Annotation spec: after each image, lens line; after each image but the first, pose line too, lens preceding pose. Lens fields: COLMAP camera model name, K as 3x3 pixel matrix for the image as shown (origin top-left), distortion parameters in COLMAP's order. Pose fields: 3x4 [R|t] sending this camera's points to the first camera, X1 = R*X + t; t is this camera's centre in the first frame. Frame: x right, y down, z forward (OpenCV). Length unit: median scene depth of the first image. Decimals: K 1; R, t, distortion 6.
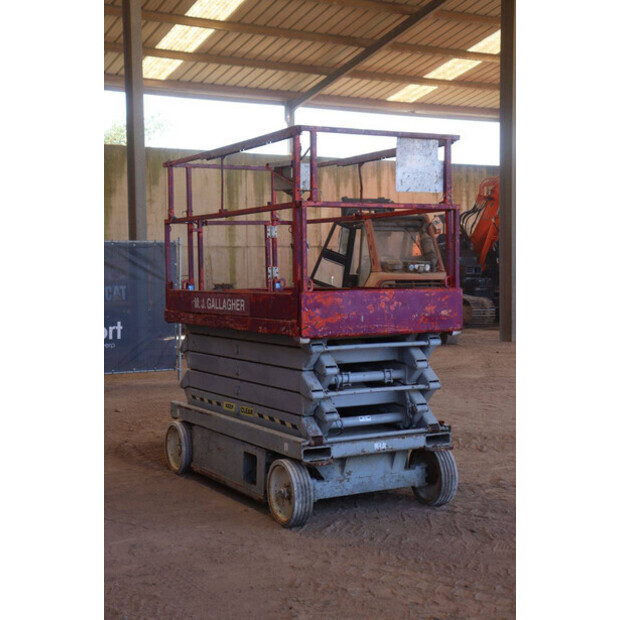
lens RADIAL K [[987.7, 0, 310.0], [0, 987.7, 310.0], [0, 0, 1]] dist [0.034826, 0.087148]
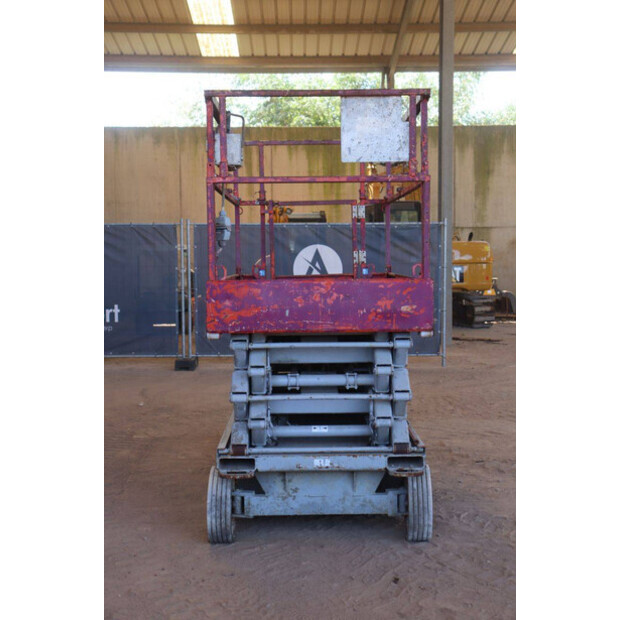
lens RADIAL K [[953.1, 0, 310.0], [0, 953.1, 310.0], [0, 0, 1]] dist [0.033178, 0.021710]
pose [[0.880523, 0.031666, -0.472944, 0.440892], [-0.020974, 0.999392, 0.027865, -0.016483], [0.473539, -0.014616, 0.880651, 0.270282]]
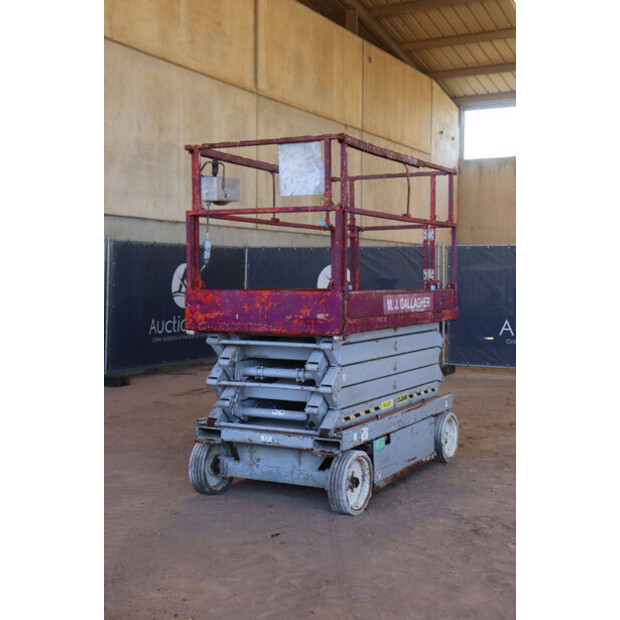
lens RADIAL K [[889.3, 0, 310.0], [0, 889.3, 310.0], [0, 0, 1]] dist [0.014899, 0.019574]
pose [[0.549837, 0.046783, -0.833961, 0.871440], [-0.045186, 0.998634, 0.026229, -0.026352], [0.834049, 0.023261, 0.551200, 0.506024]]
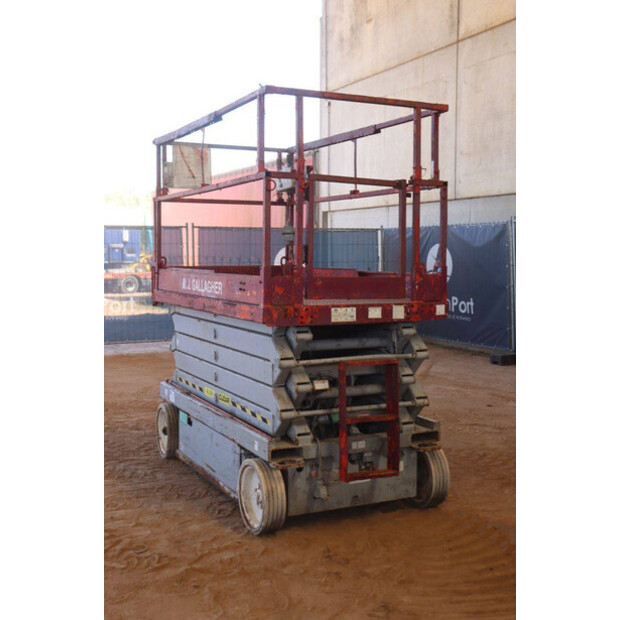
lens RADIAL K [[792.8, 0, 310.0], [0, 792.8, 310.0], [0, 0, 1]] dist [0.021279, 0.045913]
pose [[-0.998690, 0.005378, 0.050887, 0.035188], [0.011109, 0.993530, 0.113025, -0.071926], [-0.049950, 0.113442, -0.992288, 1.797905]]
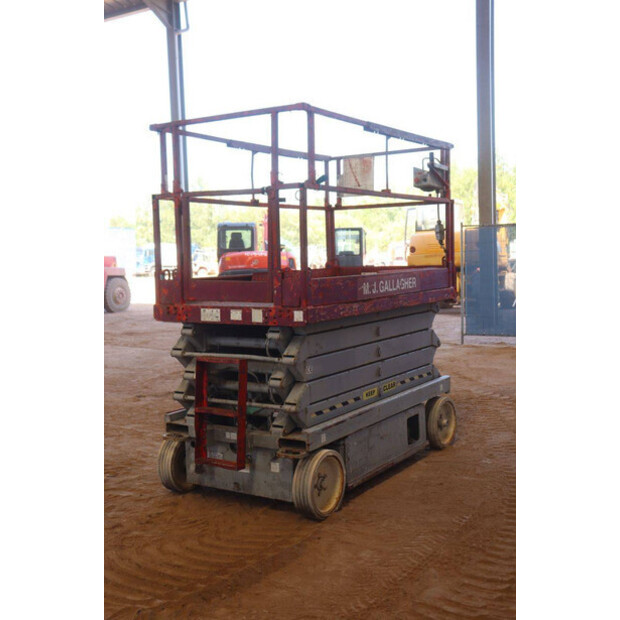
lens RADIAL K [[759.1, 0, 310.0], [0, 759.1, 310.0], [0, 0, 1]] dist [-0.003102, -0.003981]
pose [[-0.476634, -0.042819, 0.878058, -0.569443], [0.068080, 0.994016, 0.085429, -0.052987], [-0.876461, 0.100497, -0.470867, 1.422633]]
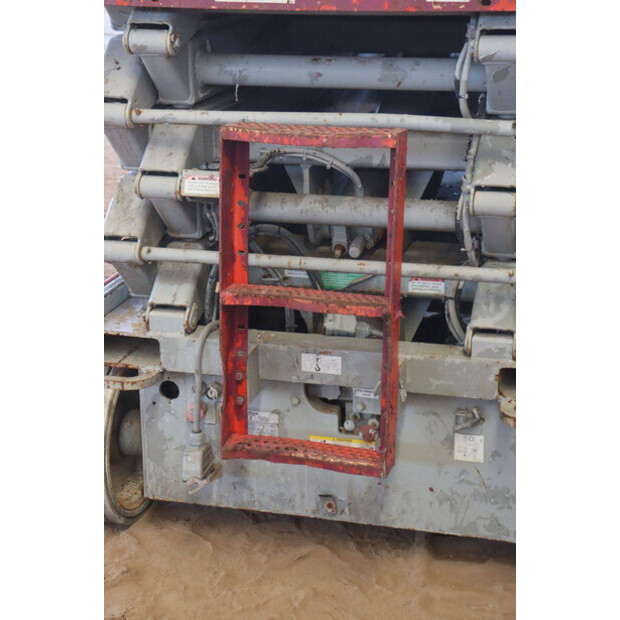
lens RADIAL K [[1296.3, 0, 310.0], [0, 1296.3, 310.0], [0, 0, 1]] dist [0.311535, 0.062795]
pose [[-0.713579, -0.198529, 0.671857, -0.211213], [0.050326, 0.942004, 0.331807, -0.030875], [-0.698765, 0.270583, -0.662203, 1.426726]]
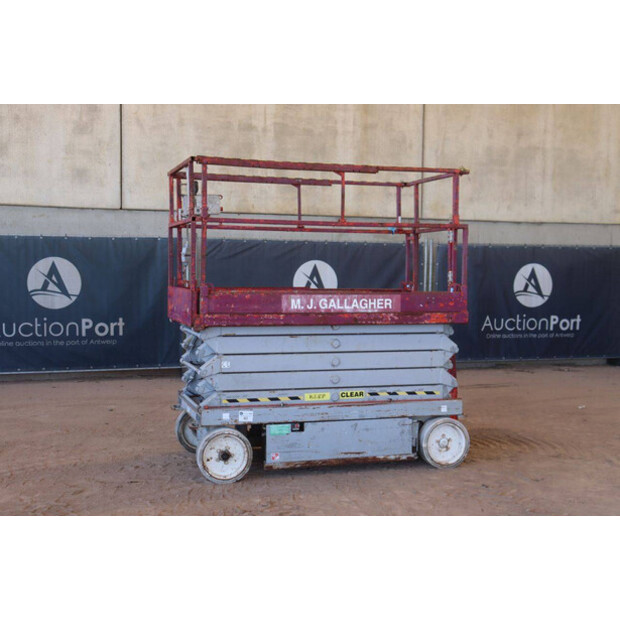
lens RADIAL K [[854.6, 0, 310.0], [0, 854.6, 310.0], [0, 0, 1]] dist [0.066489, 0.024201]
pose [[-0.199621, 0.057779, -0.978168, 1.077152], [-0.049383, 0.996398, 0.068934, -0.068992], [0.978628, 0.062066, -0.196049, 1.238257]]
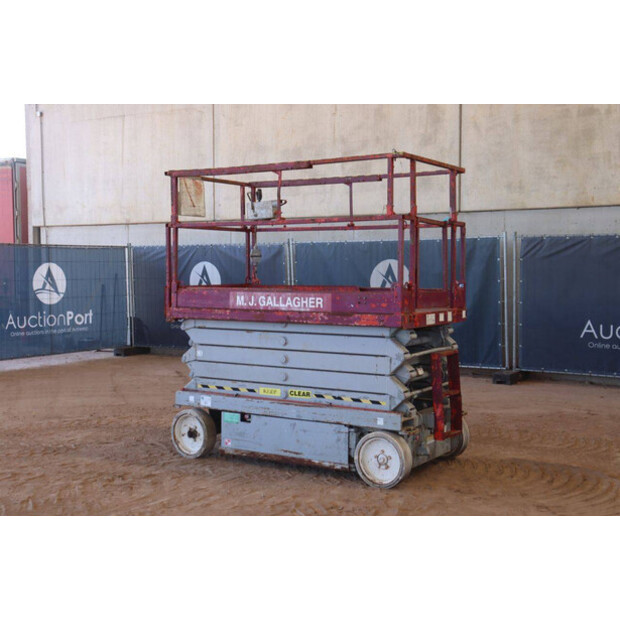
lens RADIAL K [[835.5, 0, 310.0], [0, 835.5, 310.0], [0, 0, 1]] dist [0.031505, 0.069187]
pose [[-0.880939, 0.036170, -0.471845, 0.566978], [-0.009160, 0.995585, 0.093420, -0.089786], [0.473141, 0.086619, -0.876718, 1.902478]]
